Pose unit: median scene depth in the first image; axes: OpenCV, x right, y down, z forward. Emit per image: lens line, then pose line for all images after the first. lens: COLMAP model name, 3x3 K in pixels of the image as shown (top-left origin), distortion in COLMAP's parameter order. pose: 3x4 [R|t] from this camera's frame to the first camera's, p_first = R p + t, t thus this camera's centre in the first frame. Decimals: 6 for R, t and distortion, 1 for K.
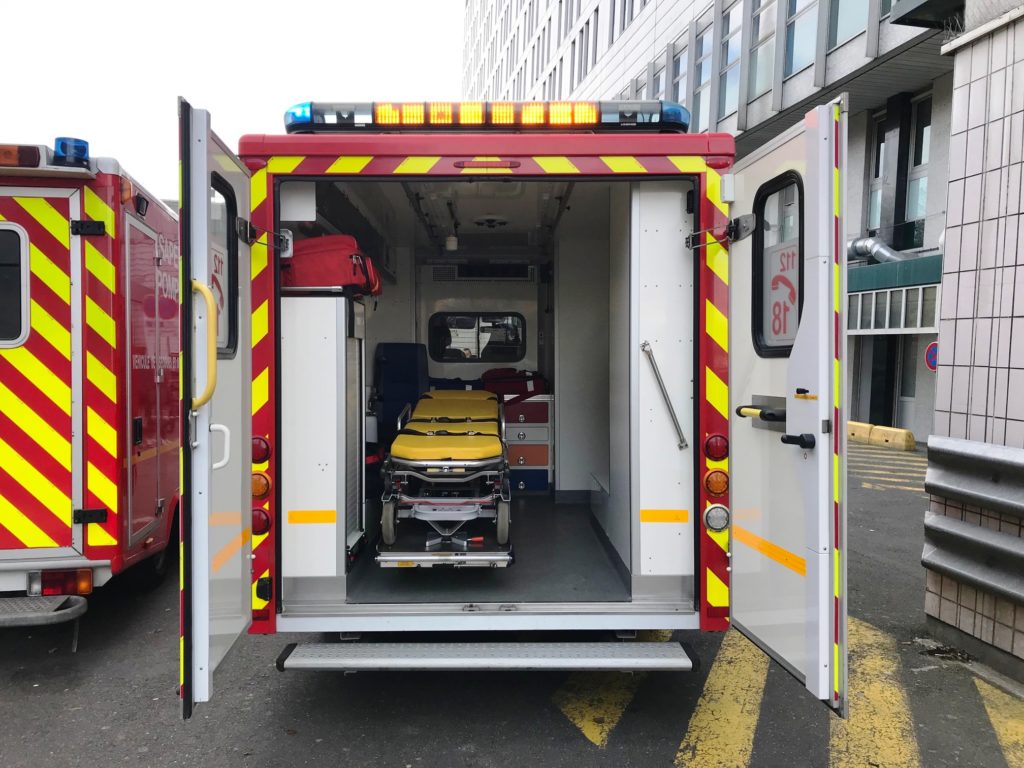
lens RADIAL K [[840.4, 0, 493.5], [0, 840.4, 384.1], [0, 0, 1]] dist [0.004142, 0.015109]
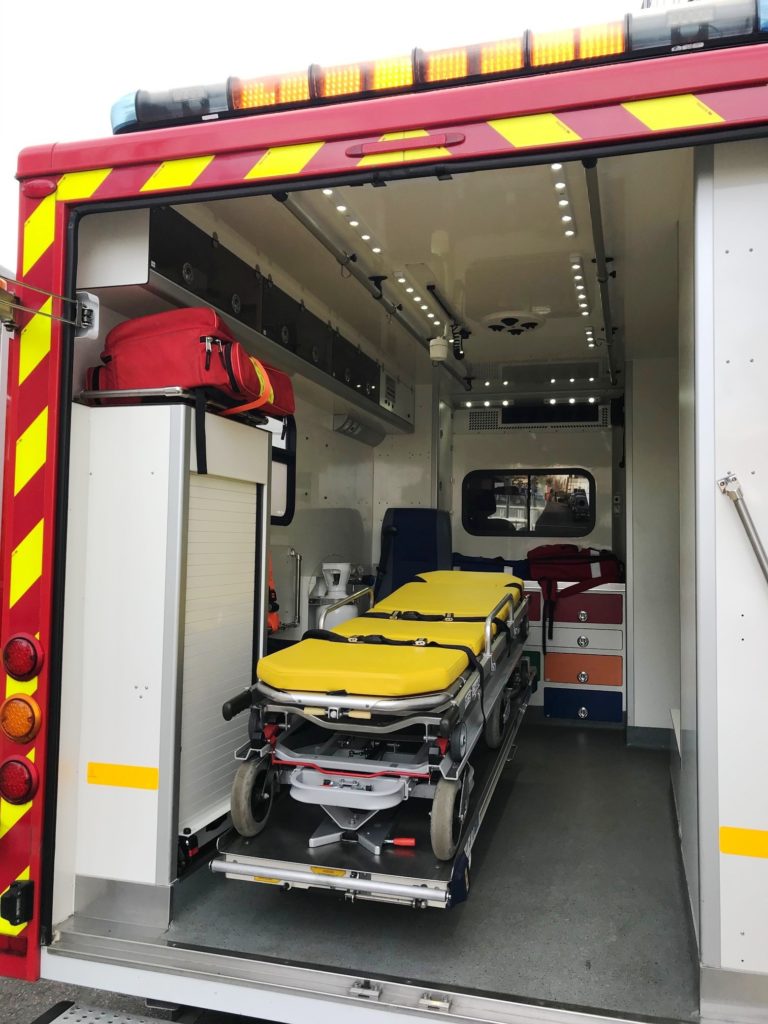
lens RADIAL K [[836.5, 0, 384.1], [0, 836.5, 505.5], [0, 0, 1]] dist [-0.003543, -0.005846]
pose [[0.959682, 0.002592, -0.281077, 0.123646], [-0.024527, 0.996916, -0.074550, 0.008129], [0.280017, 0.078438, 0.956785, 0.475406]]
